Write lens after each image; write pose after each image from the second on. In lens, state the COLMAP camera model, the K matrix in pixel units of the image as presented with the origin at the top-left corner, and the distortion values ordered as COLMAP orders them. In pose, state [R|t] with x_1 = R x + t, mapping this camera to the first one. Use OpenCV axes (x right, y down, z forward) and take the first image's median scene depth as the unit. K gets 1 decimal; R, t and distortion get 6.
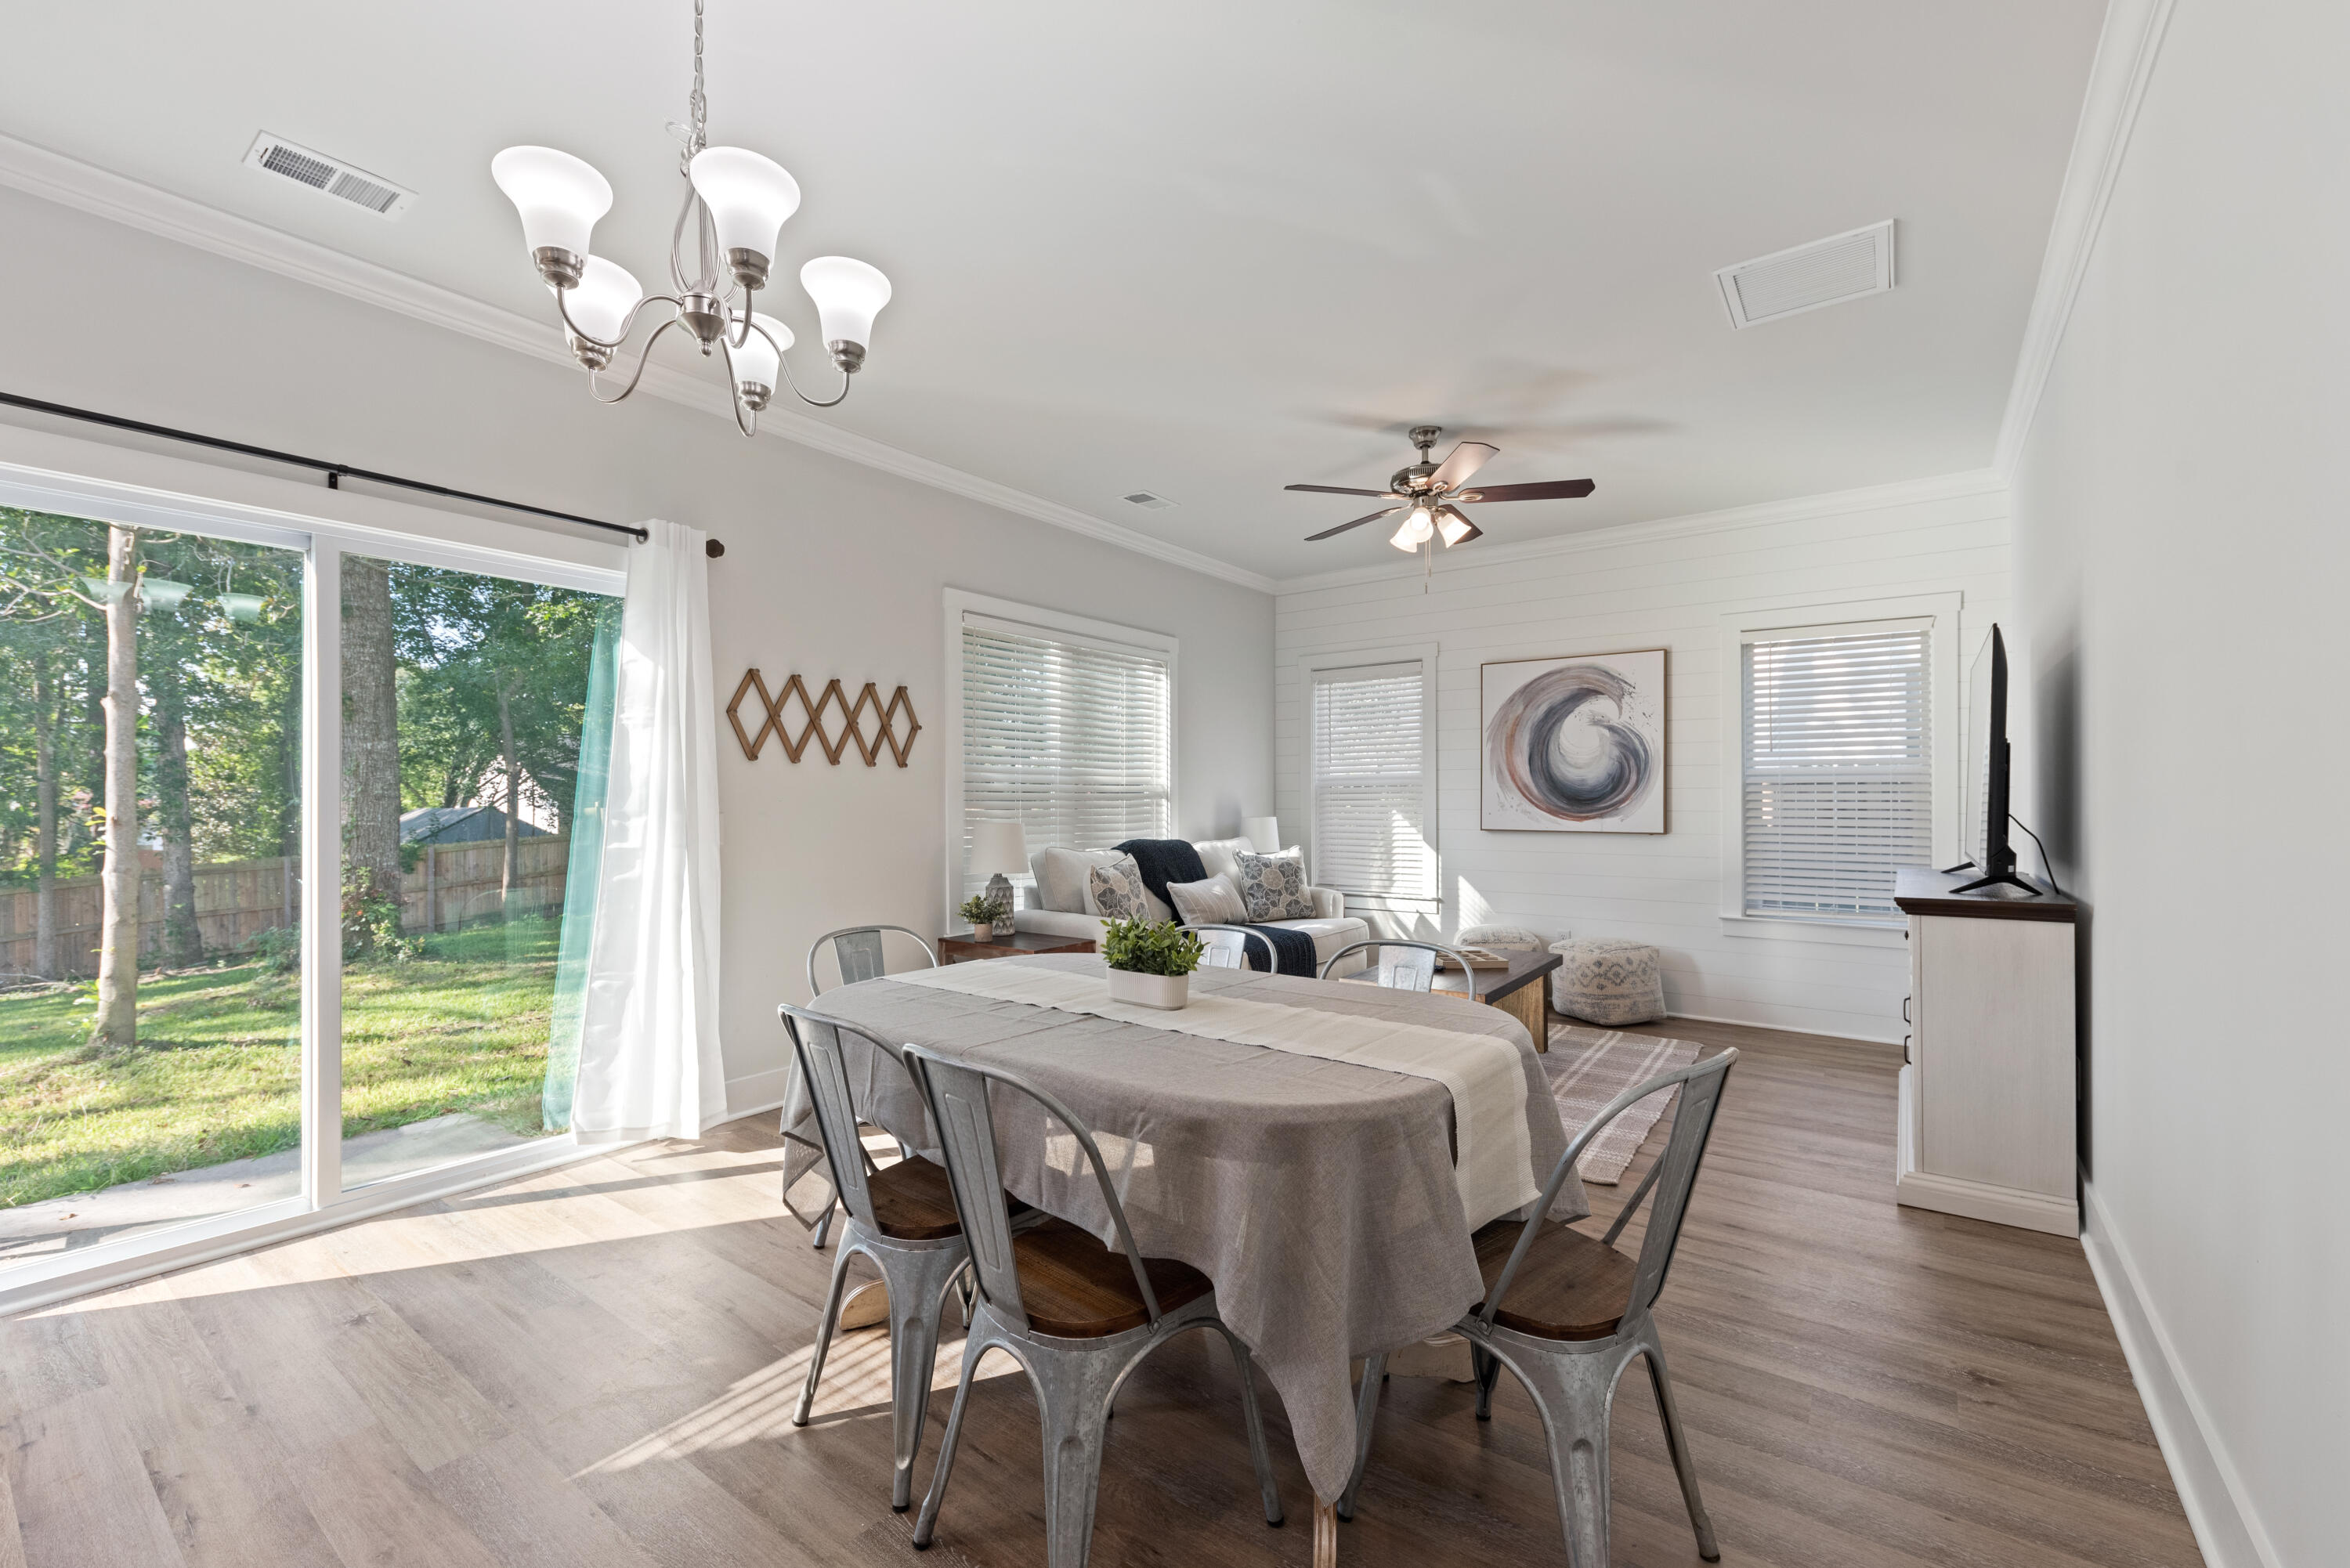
lens RADIAL K [[965.7, 0, 1170.4], [0, 965.7, 798.9], [0, 0, 1]] dist [0.001768, -0.000827]
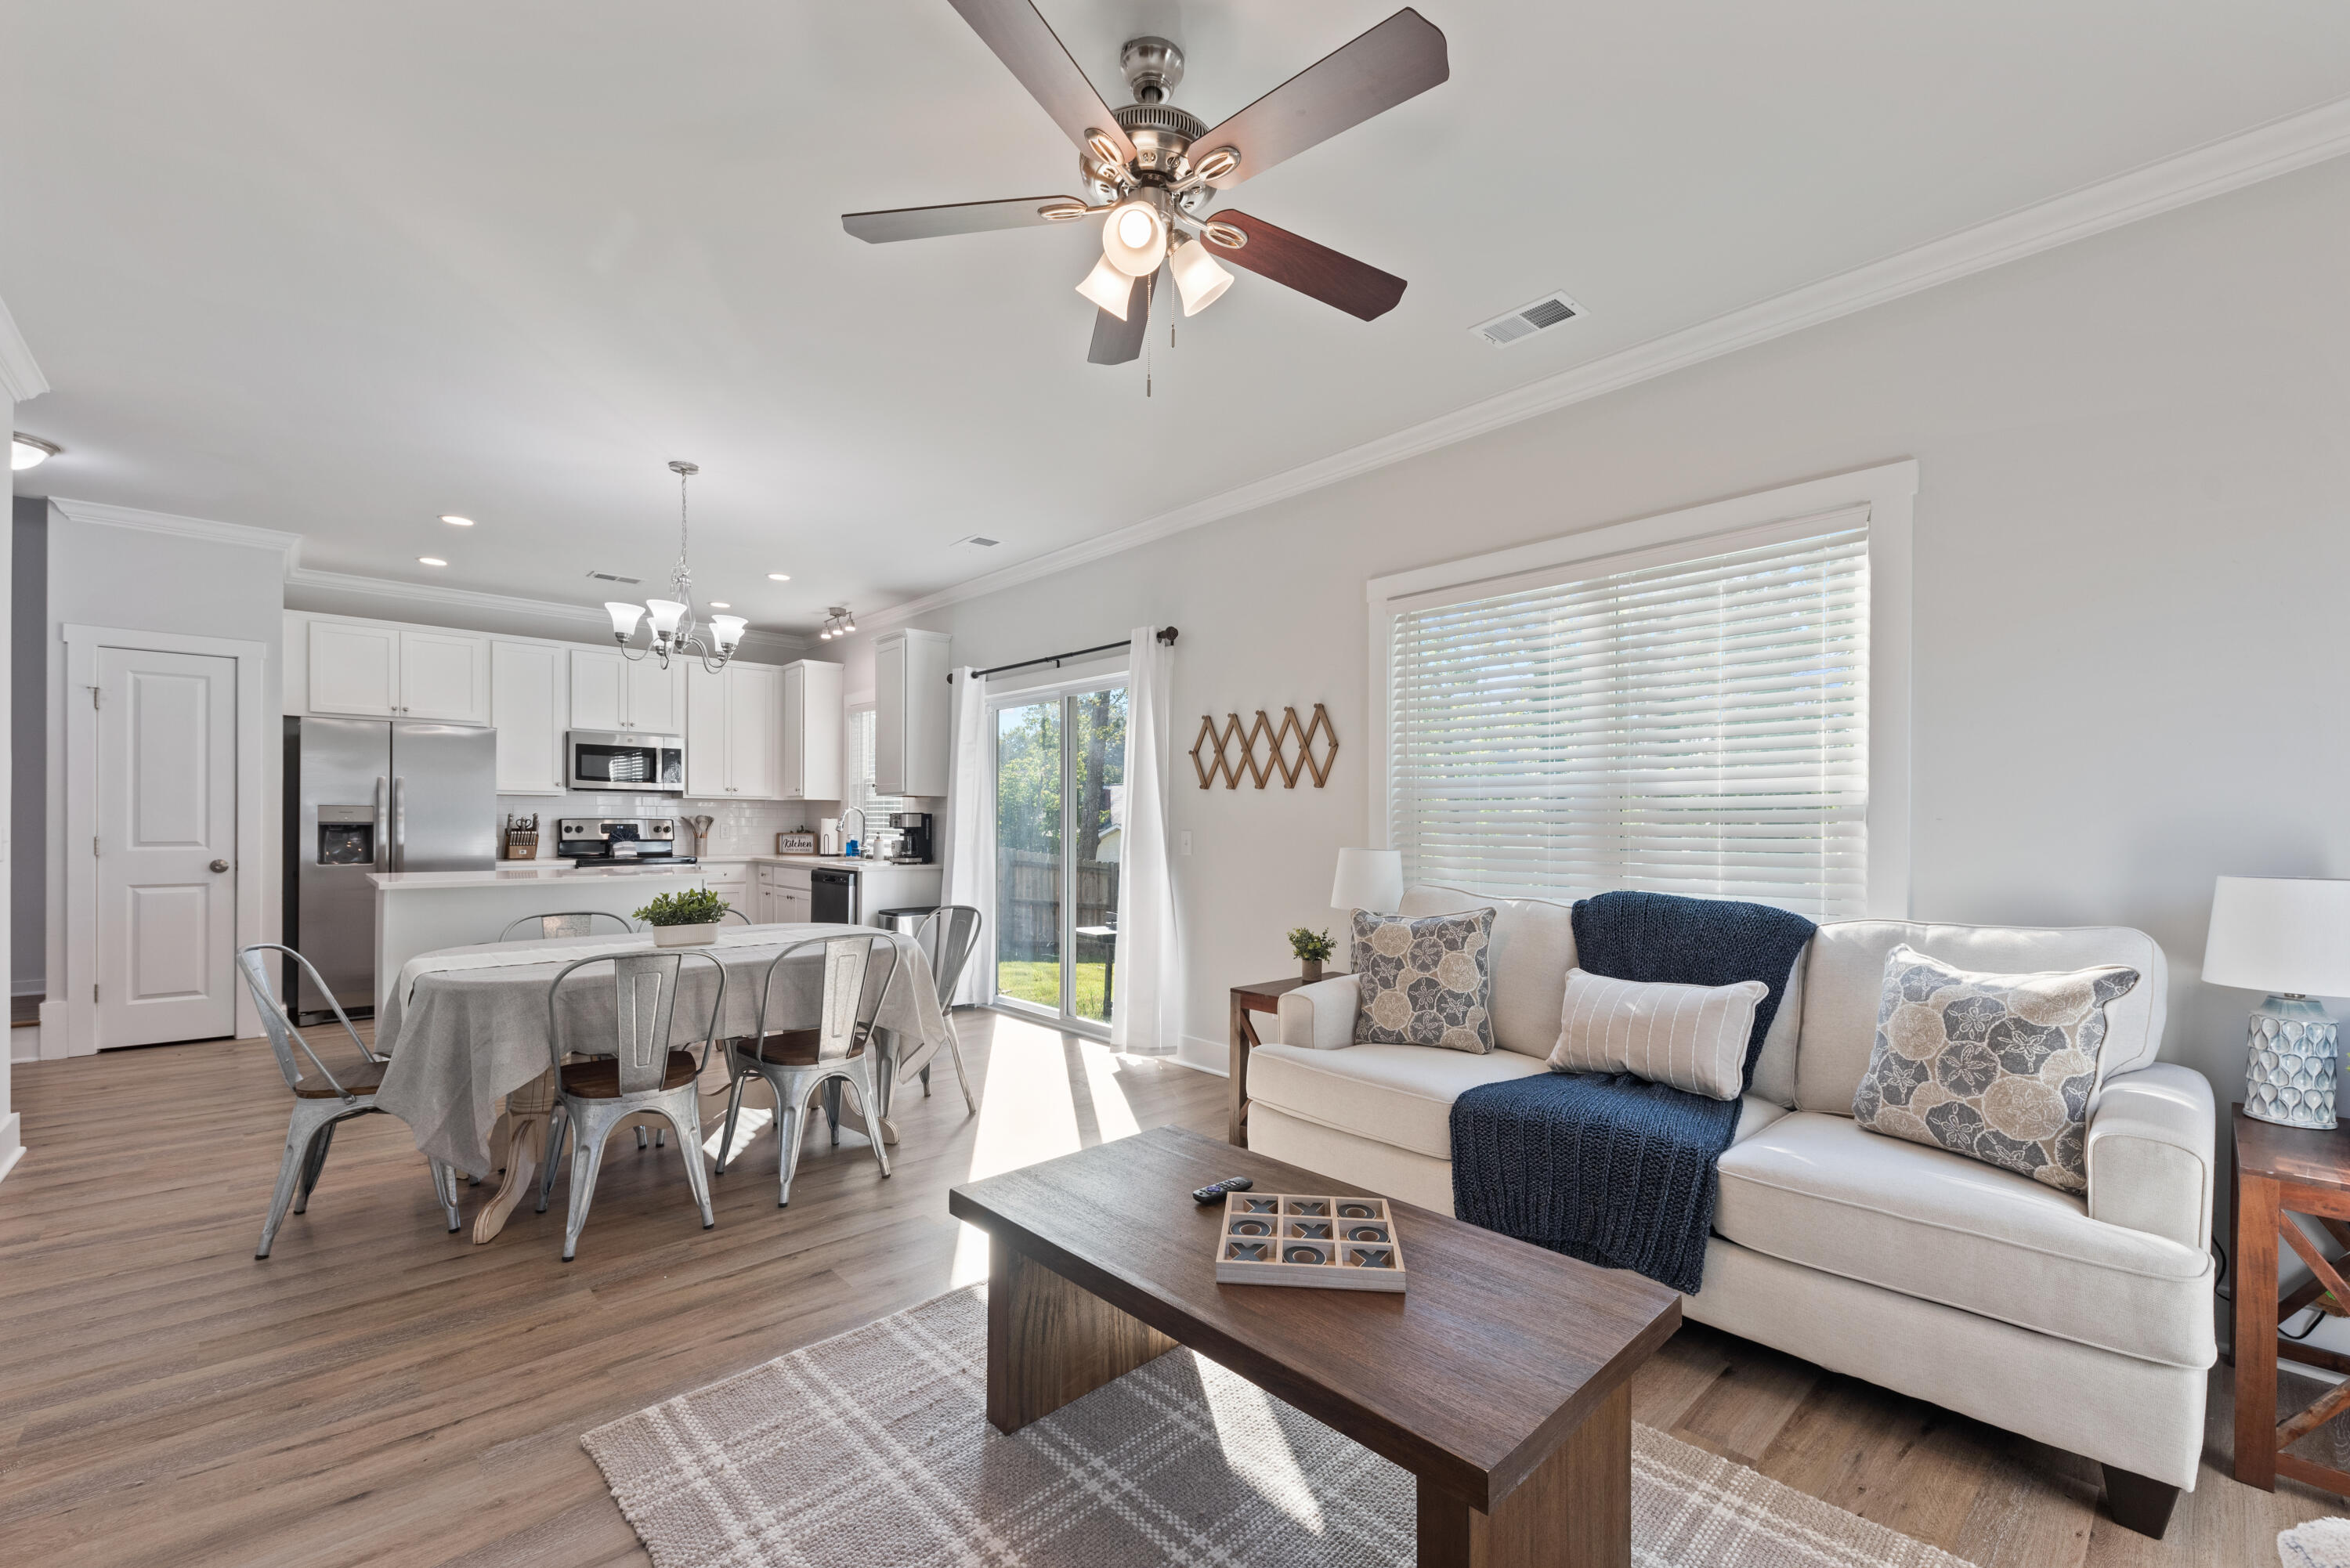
lens RADIAL K [[965.7, 0, 1198.6], [0, 965.7, 825.7], [0, 0, 1]] dist [0.001768, -0.000827]
pose [[-0.170460, 0.003735, -0.985357, 0.645448], [-0.003668, 0.999983, 0.004425, 0.000994], [0.985358, 0.004369, -0.170444, 0.961889]]
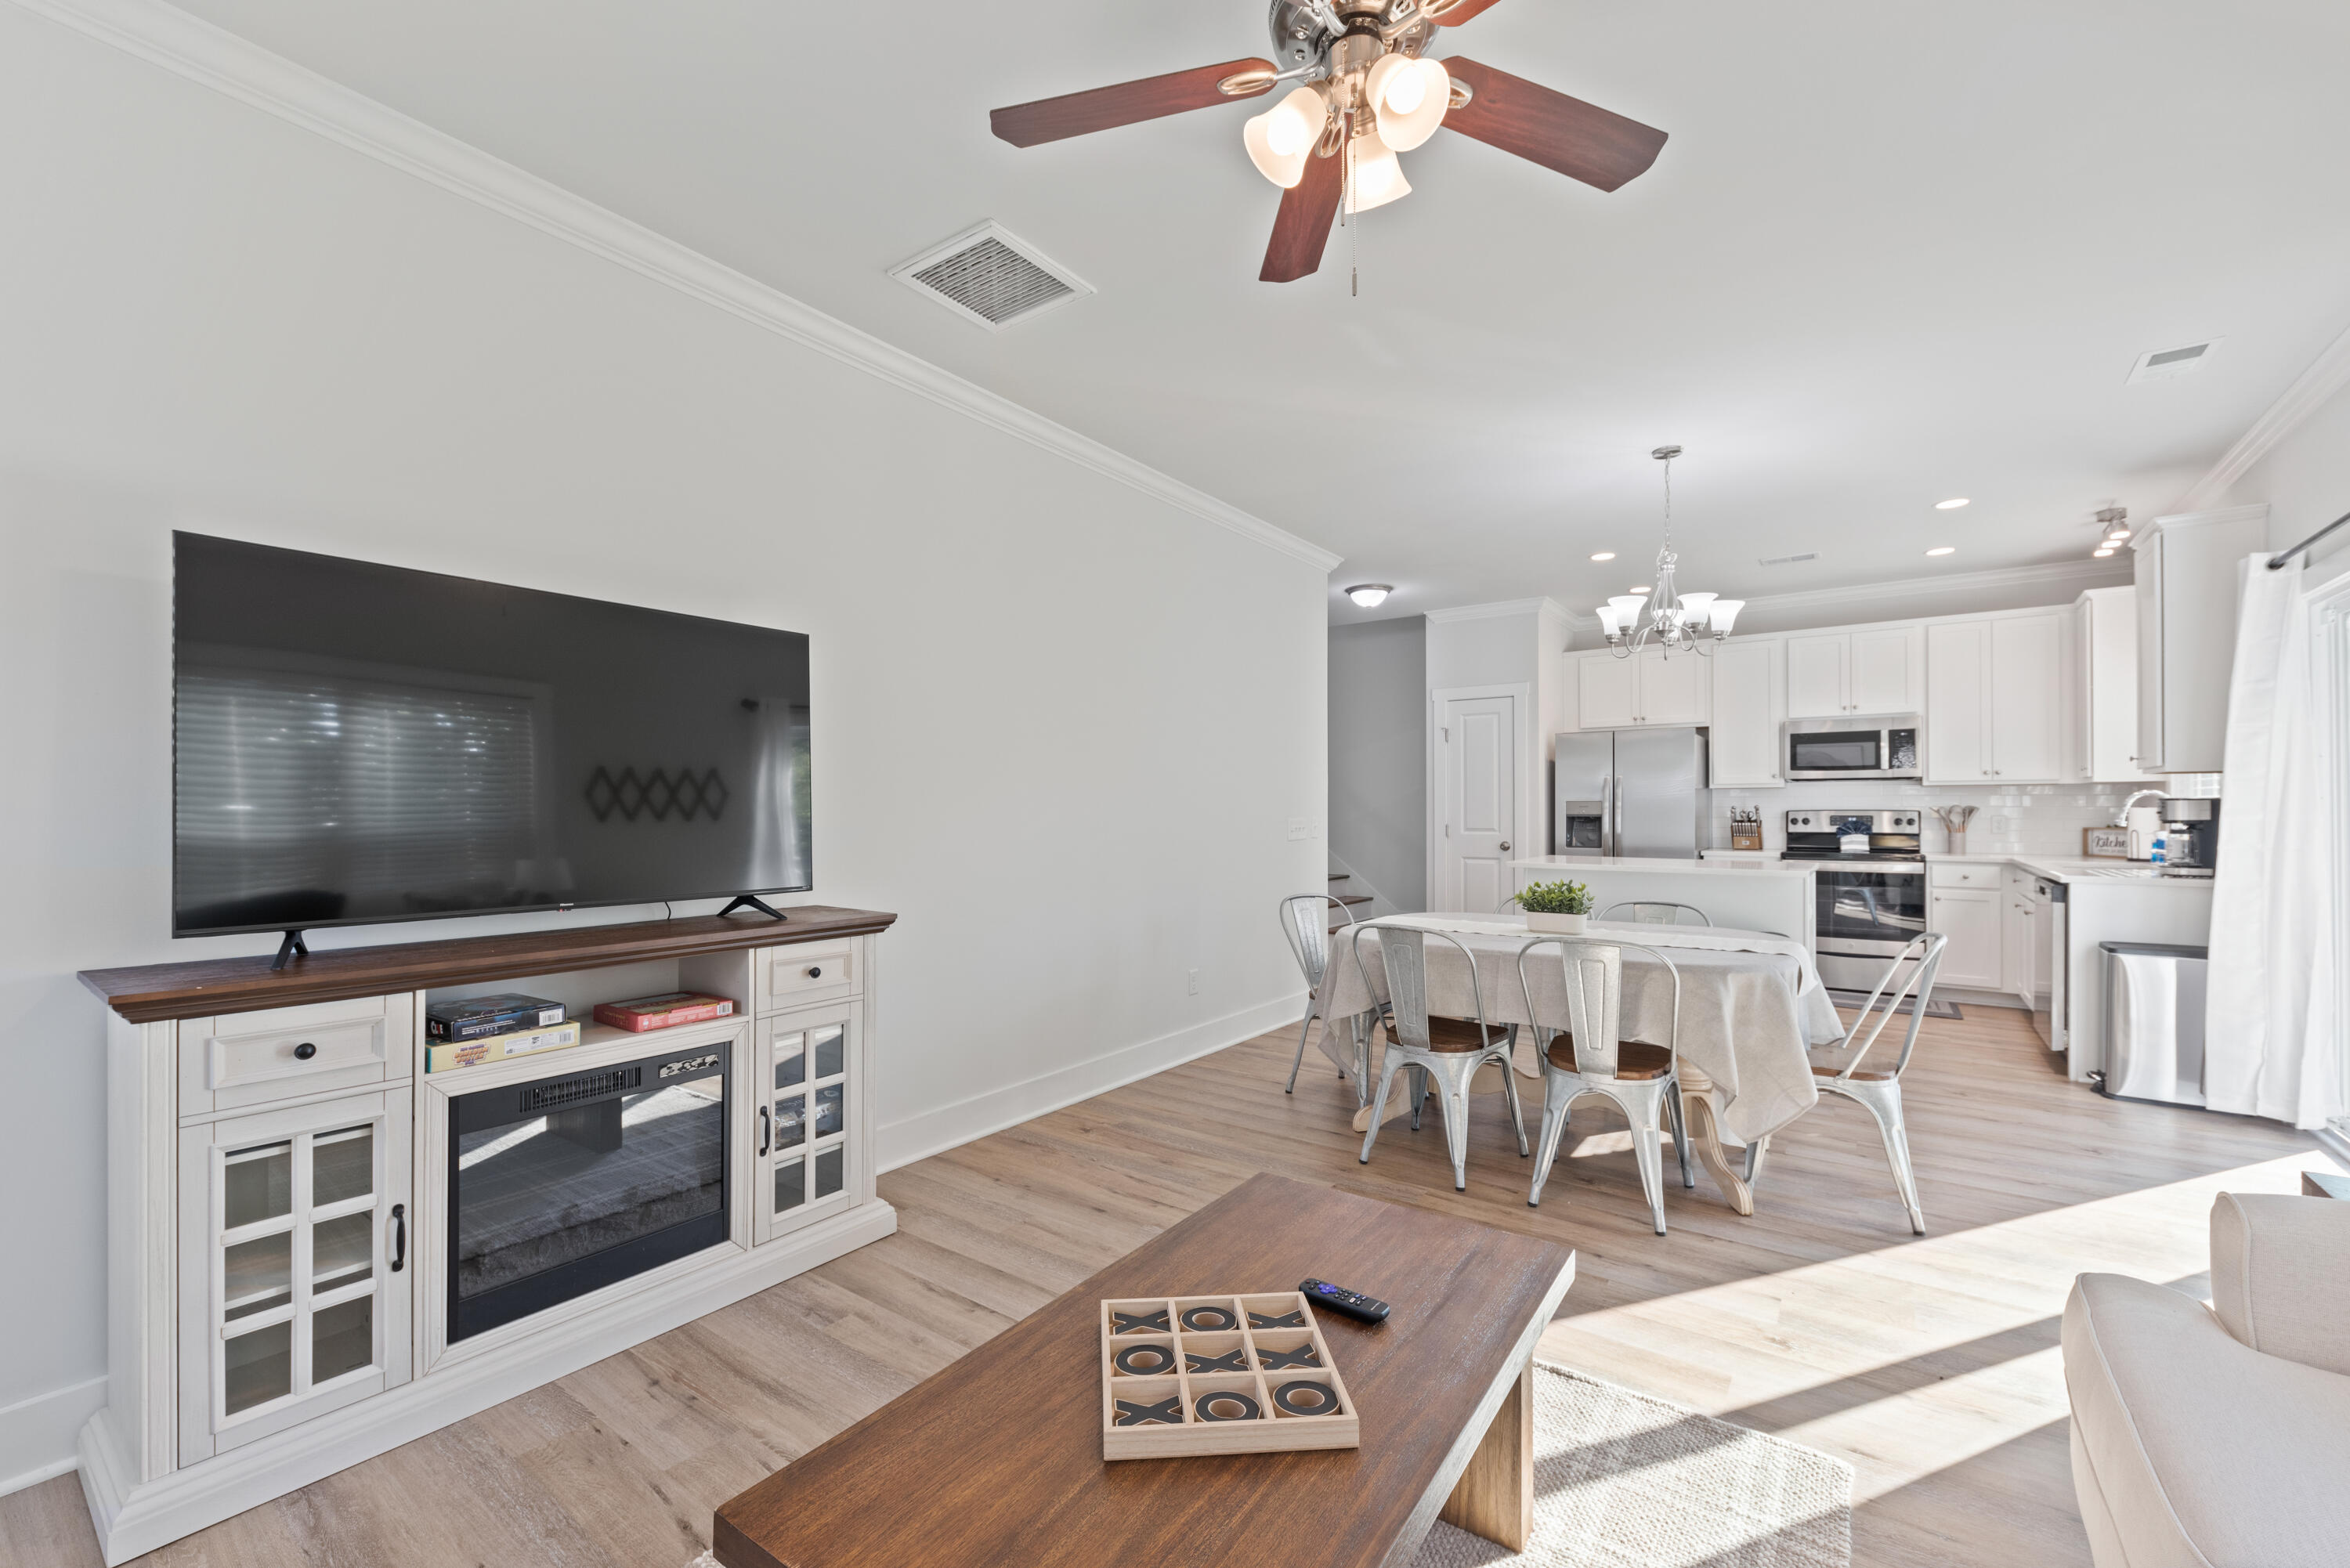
lens RADIAL K [[965.7, 0, 1159.9], [0, 965.7, 800.0], [0, 0, 1]] dist [0.001768, -0.000827]
pose [[-0.999991, 0.004093, 0.001231, 0.302344], [0.004077, 0.999906, -0.013079, 0.000006], [-0.001285, -0.013074, -0.999914, 1.214992]]
